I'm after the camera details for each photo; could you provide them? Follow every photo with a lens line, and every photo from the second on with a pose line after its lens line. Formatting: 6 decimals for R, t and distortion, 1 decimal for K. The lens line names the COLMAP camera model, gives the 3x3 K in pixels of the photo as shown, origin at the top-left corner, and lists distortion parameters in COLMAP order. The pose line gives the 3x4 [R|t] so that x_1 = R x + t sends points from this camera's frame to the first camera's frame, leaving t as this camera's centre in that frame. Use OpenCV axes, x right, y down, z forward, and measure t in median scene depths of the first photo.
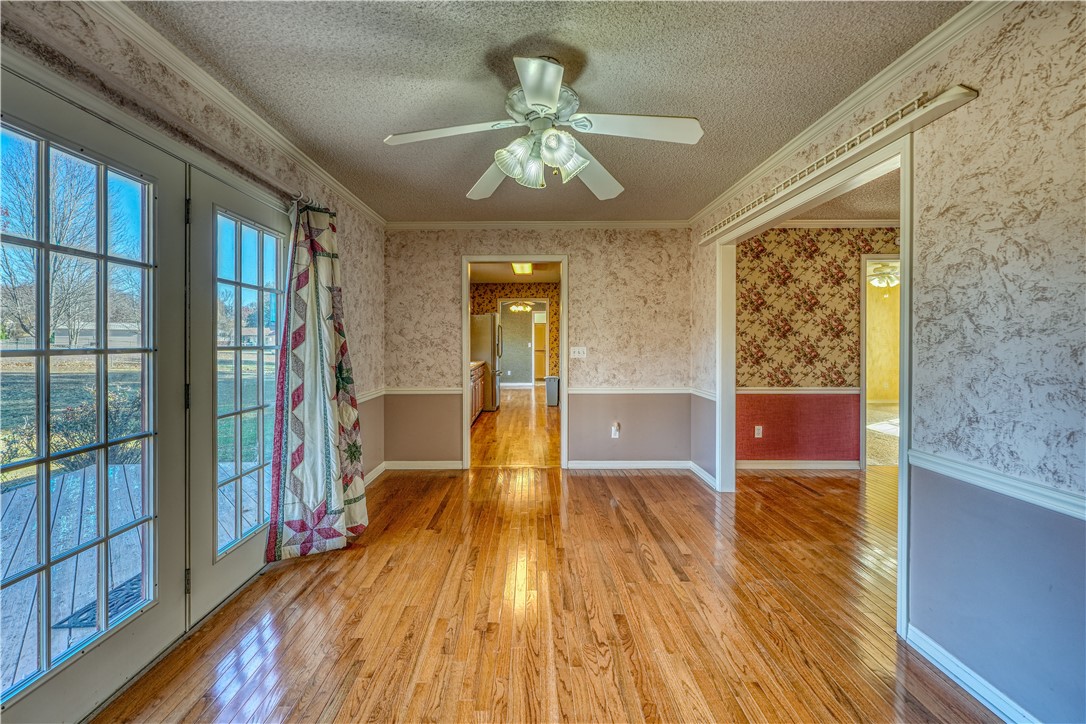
lens RADIAL K [[444.0, 0, 531.8], [0, 444.0, 344.2], [0, 0, 1]] dist [-0.002262, -0.000136]
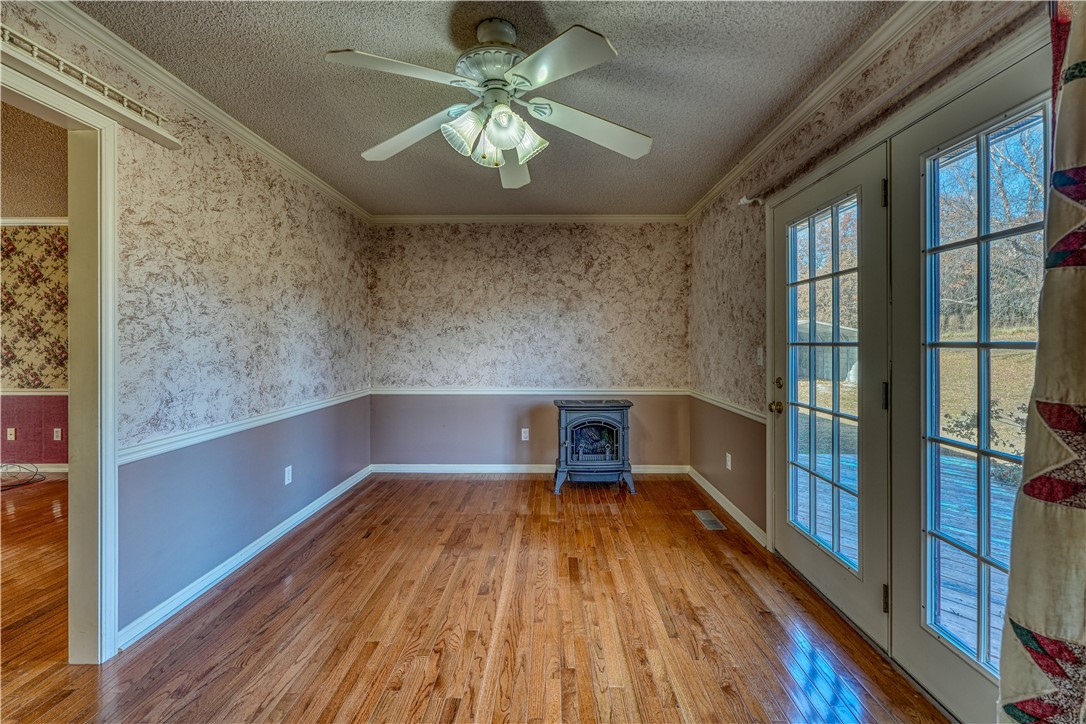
lens RADIAL K [[444.0, 0, 534.6], [0, 444.0, 340.4], [0, 0, 1]] dist [-0.002262, -0.000136]
pose [[-0.998862, 0.003244, 0.047591, -0.111016], [0.003299, 0.999994, 0.001064, -0.000313], [-0.047588, 0.001220, -0.998866, 2.179850]]
